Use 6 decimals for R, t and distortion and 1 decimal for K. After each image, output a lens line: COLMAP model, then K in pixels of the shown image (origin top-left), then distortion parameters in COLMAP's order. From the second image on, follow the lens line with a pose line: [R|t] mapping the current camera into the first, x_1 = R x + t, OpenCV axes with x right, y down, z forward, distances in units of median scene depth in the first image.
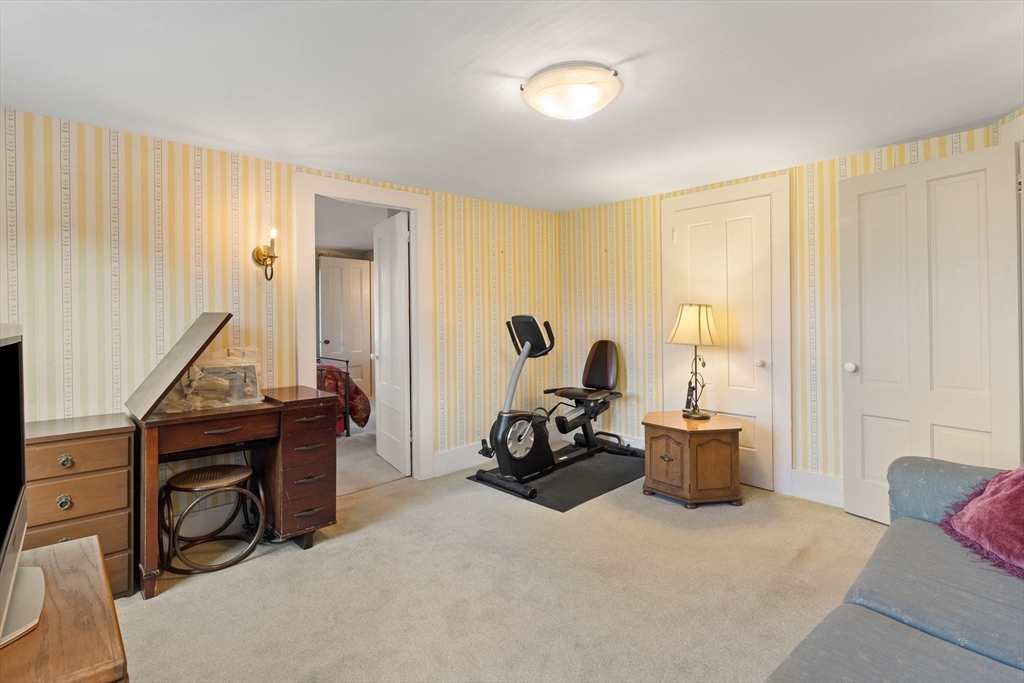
lens RADIAL K [[510.7, 0, 515.1], [0, 510.7, 313.6], [0, 0, 1]] dist [0.001147, 0.000039]
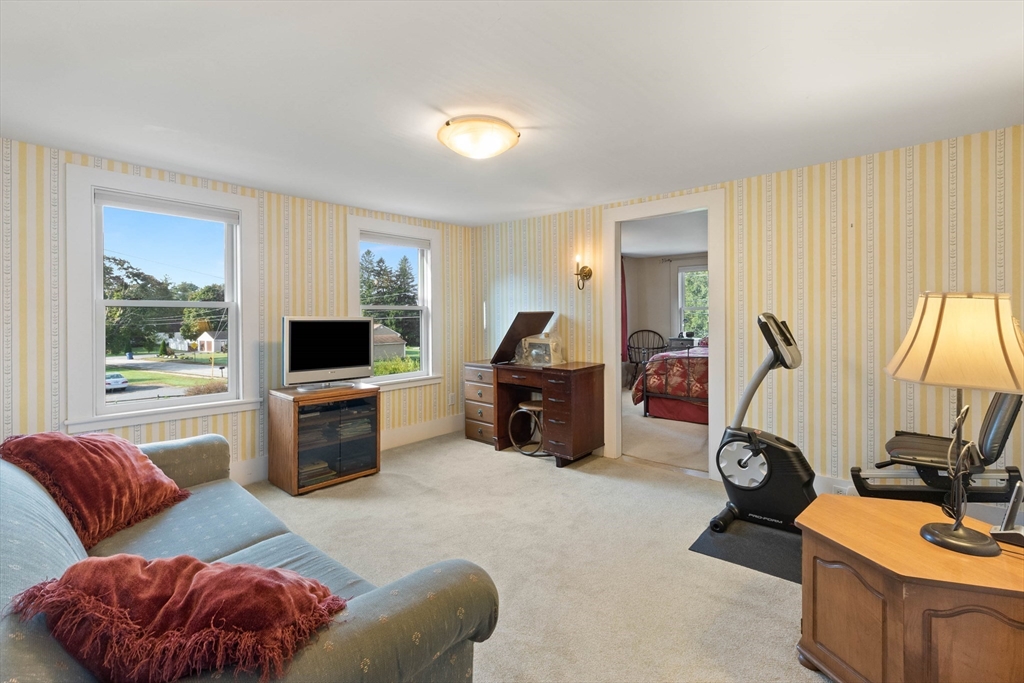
lens RADIAL K [[463.2, 0, 514.7], [0, 463.2, 322.1], [0, 0, 1]] dist [-0.000166, -0.000031]
pose [[0.089151, 0.022147, -0.995772, 0.879176], [0.003540, 0.999739, 0.022552, -0.001536], [0.996012, -0.005535, 0.089049, 0.700603]]
